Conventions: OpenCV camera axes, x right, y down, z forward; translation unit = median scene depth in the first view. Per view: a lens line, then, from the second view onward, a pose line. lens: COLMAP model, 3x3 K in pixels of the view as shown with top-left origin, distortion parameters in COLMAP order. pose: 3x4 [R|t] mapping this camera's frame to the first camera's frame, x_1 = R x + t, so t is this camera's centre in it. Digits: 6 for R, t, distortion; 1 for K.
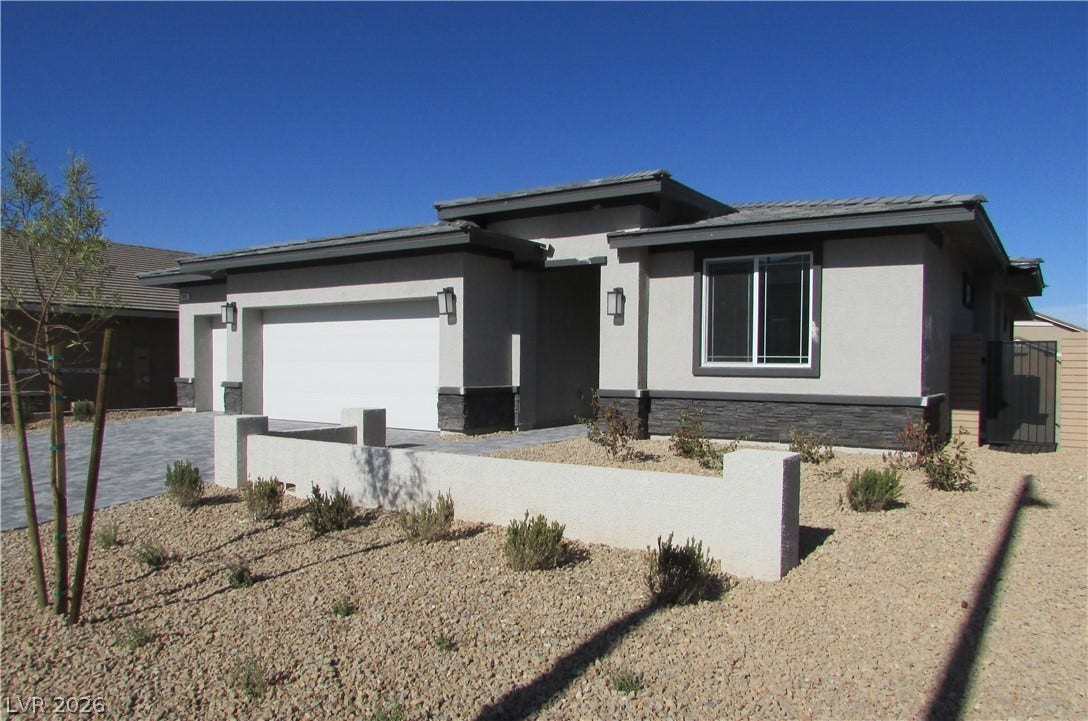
lens RADIAL K [[779.3, 0, 543.1], [0, 779.3, 385.7], [0, 0, 1]] dist [-0.006344, 0.001343]
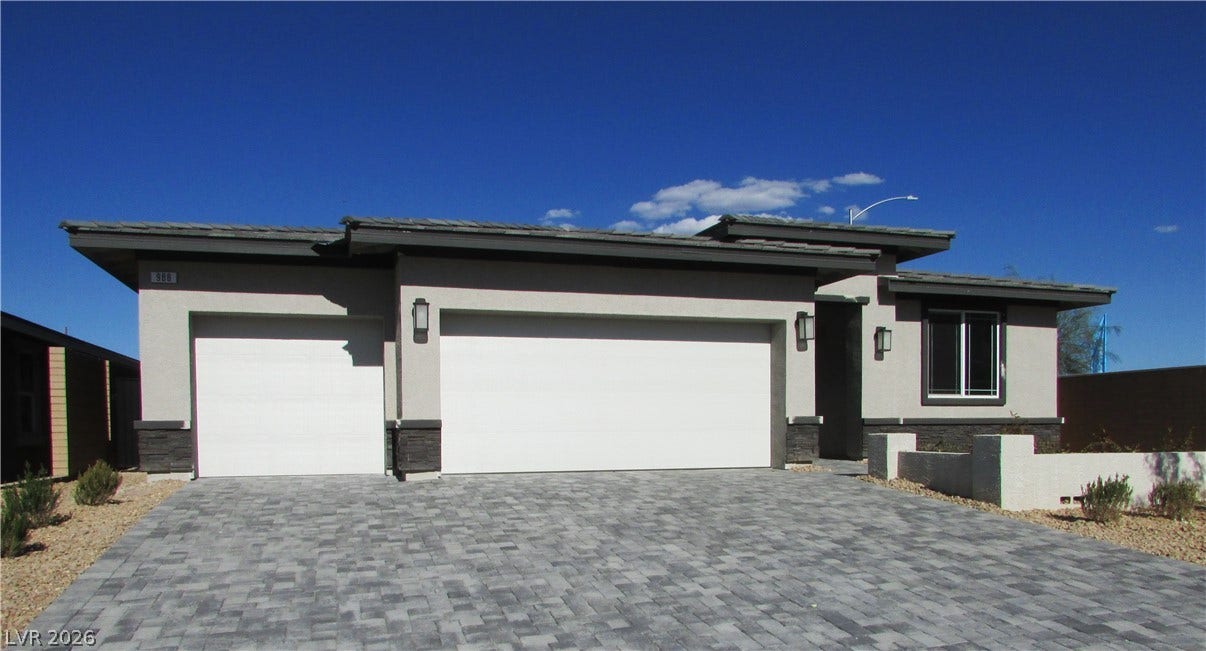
lens RADIAL K [[844.4, 0, 604.9], [0, 844.4, 456.3], [0, 0, 1]] dist [-0.007305, -0.002765]
pose [[0.629987, -0.038829, 0.775634, -1.174349], [0.034075, 0.999169, 0.022344, 0.020475], [-0.775858, 0.012353, 0.630787, 0.587263]]
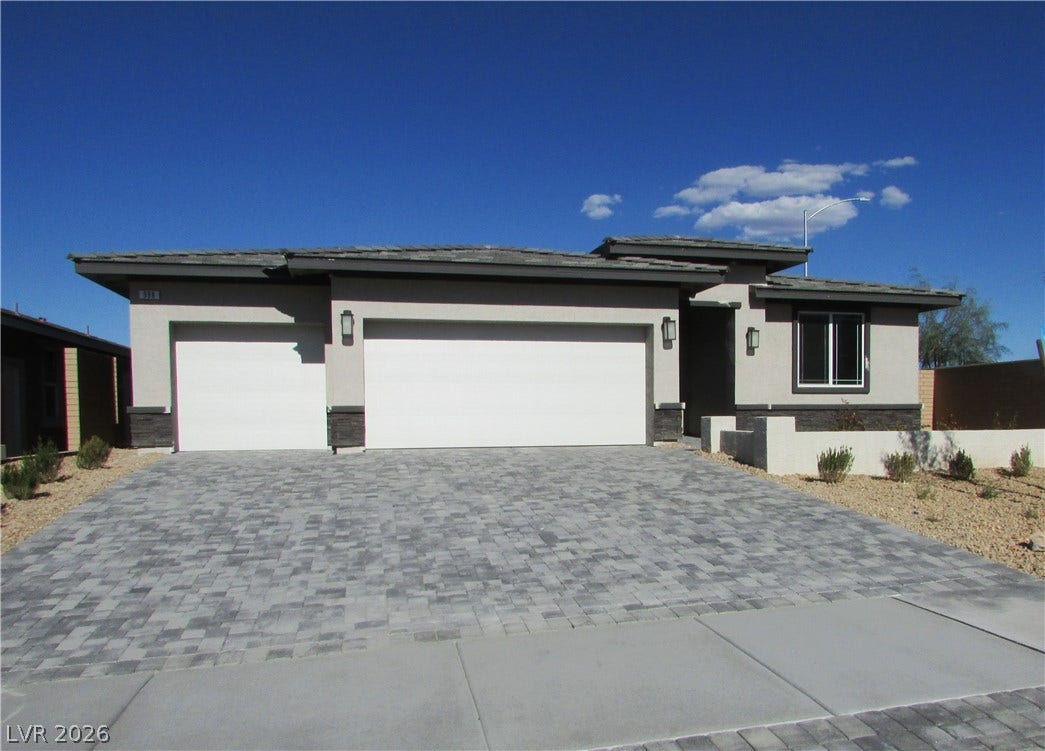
lens RADIAL K [[841.0, 0, 602.1], [0, 841.0, 454.0], [0, 0, 1]] dist [-0.008023, 0.004413]
pose [[0.656813, -0.048377, 0.752500, -1.238699], [0.033968, 0.998825, 0.034565, 0.033717], [-0.753288, 0.002858, 0.657684, 0.271267]]
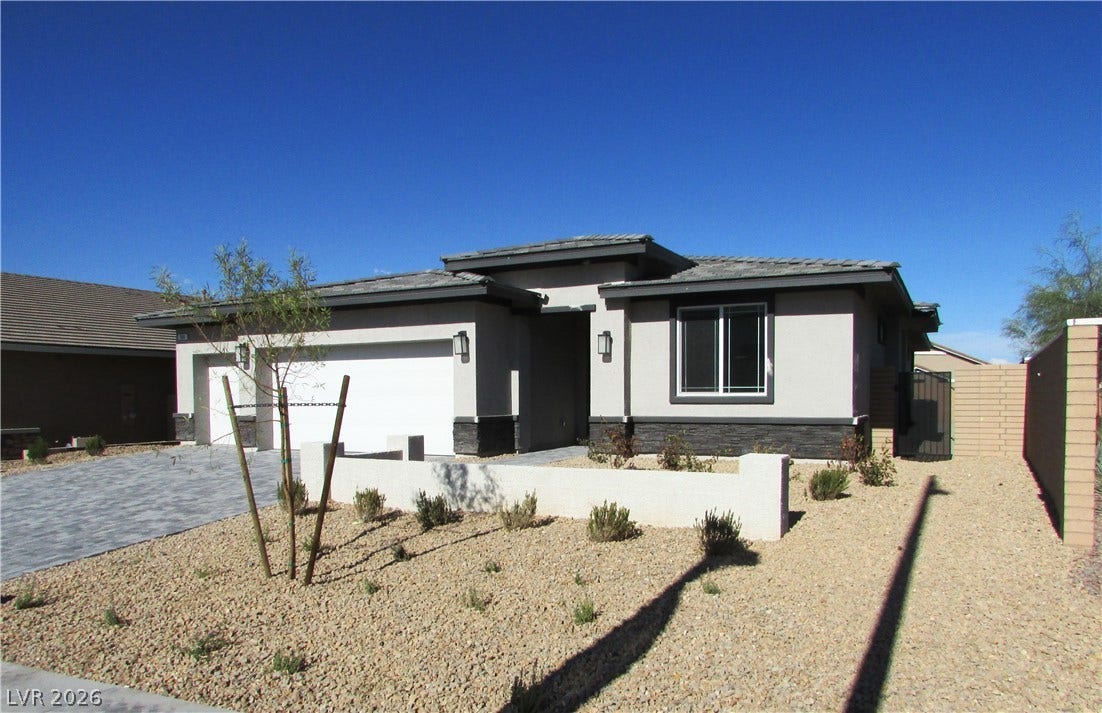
lens RADIAL K [[789.2, 0, 550.3], [0, 789.2, 424.9], [0, 0, 1]] dist [-0.002701, -0.002211]
pose [[0.993183, -0.018007, 0.115170, -0.140187], [0.016808, 0.999794, 0.011371, 0.002998], [-0.115351, -0.009358, 0.993281, -0.205417]]
